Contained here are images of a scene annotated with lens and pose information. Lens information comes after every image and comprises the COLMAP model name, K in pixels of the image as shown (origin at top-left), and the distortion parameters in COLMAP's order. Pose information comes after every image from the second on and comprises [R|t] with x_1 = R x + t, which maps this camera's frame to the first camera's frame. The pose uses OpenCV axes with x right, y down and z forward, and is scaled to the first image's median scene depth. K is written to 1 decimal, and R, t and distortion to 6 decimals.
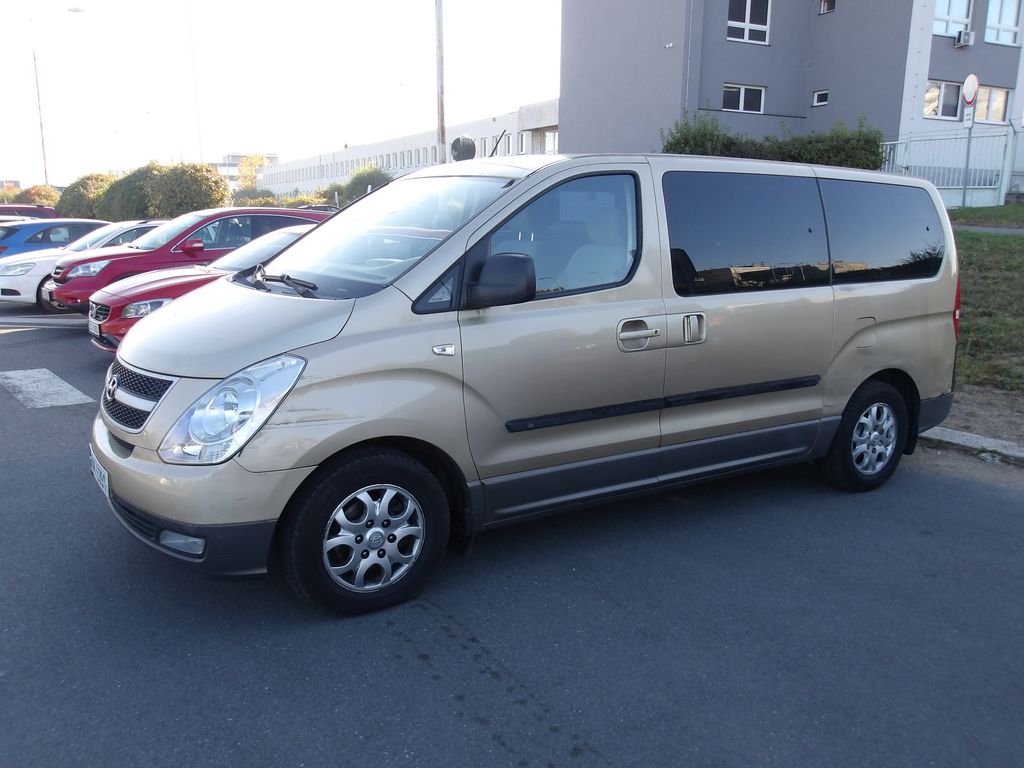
lens RADIAL K [[874.4, 0, 512.0], [0, 874.4, 384.0], [0, 0, 1]] dist [-0.032064, -0.002360]
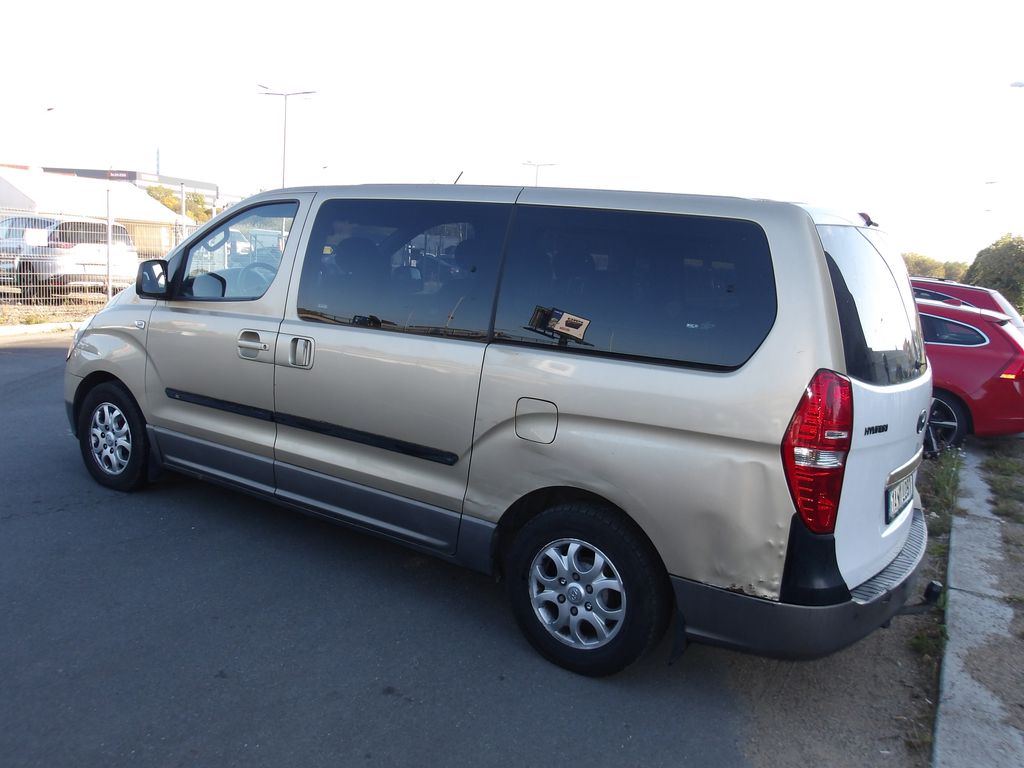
lens RADIAL K [[874.8, 0, 505.4], [0, 874.8, 384.3], [0, 0, 1]] dist [-0.007527, -0.003841]
pose [[0.371248, 0.152736, -0.915886, 1.240756], [-0.240766, 0.968477, 0.063914, -0.151770], [0.896776, 0.196786, 0.396319, 0.833021]]
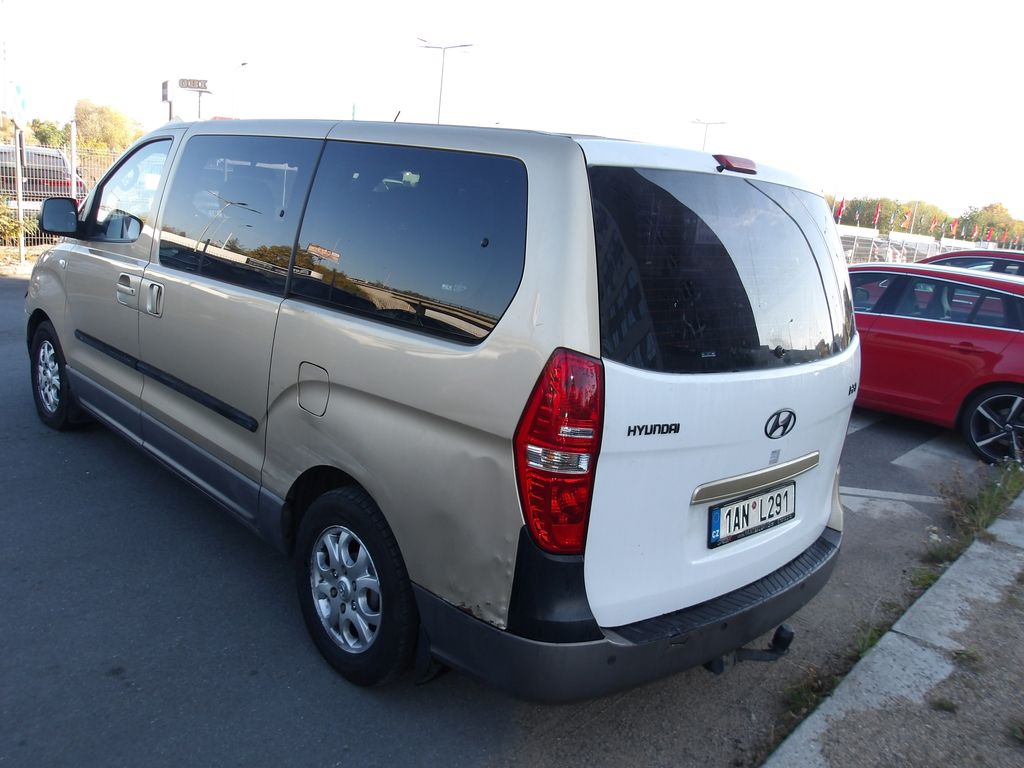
lens RADIAL K [[874.8, 0, 505.4], [0, 874.8, 384.3], [0, 0, 1]] dist [-0.007527, -0.003841]
pose [[0.171531, 0.212031, -0.962091, 1.220272], [-0.281279, 0.946456, 0.158437, -0.236321], [0.944171, 0.243440, 0.221986, 1.188373]]
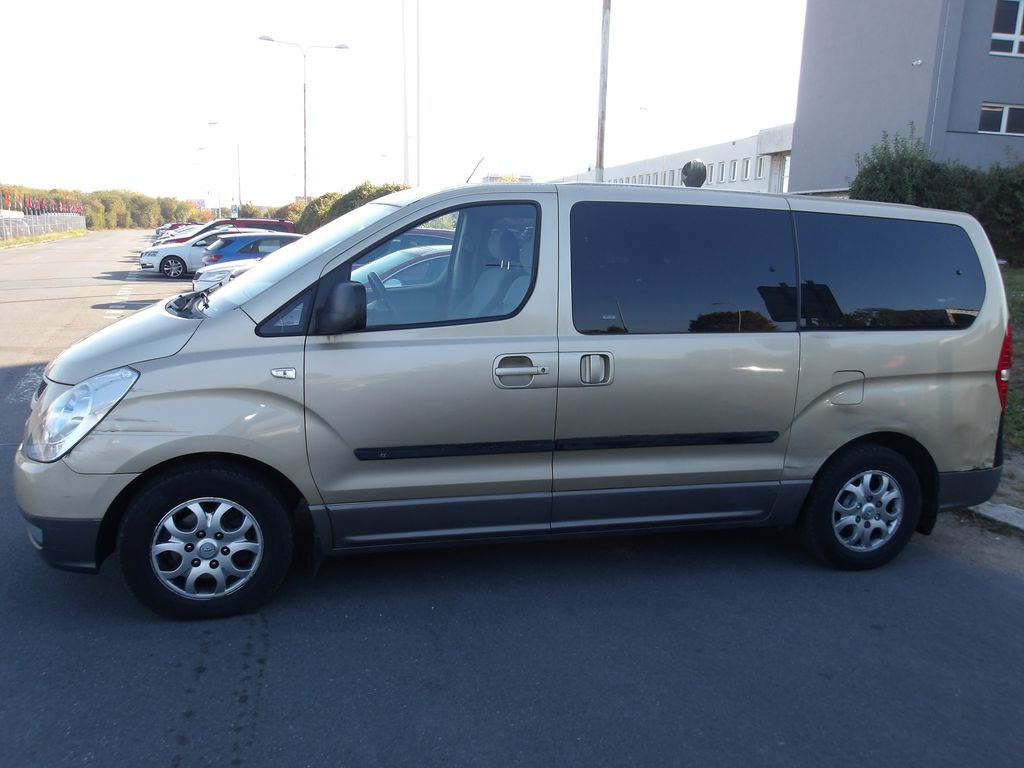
lens RADIAL K [[874.8, 0, 505.4], [0, 874.8, 384.3], [0, 0, 1]] dist [-0.007527, -0.003841]
pose [[0.958114, 0.073347, -0.276835, 0.382522], [-0.080388, 0.996663, -0.014154, -0.027267], [0.274873, 0.035816, 0.960813, 0.075469]]
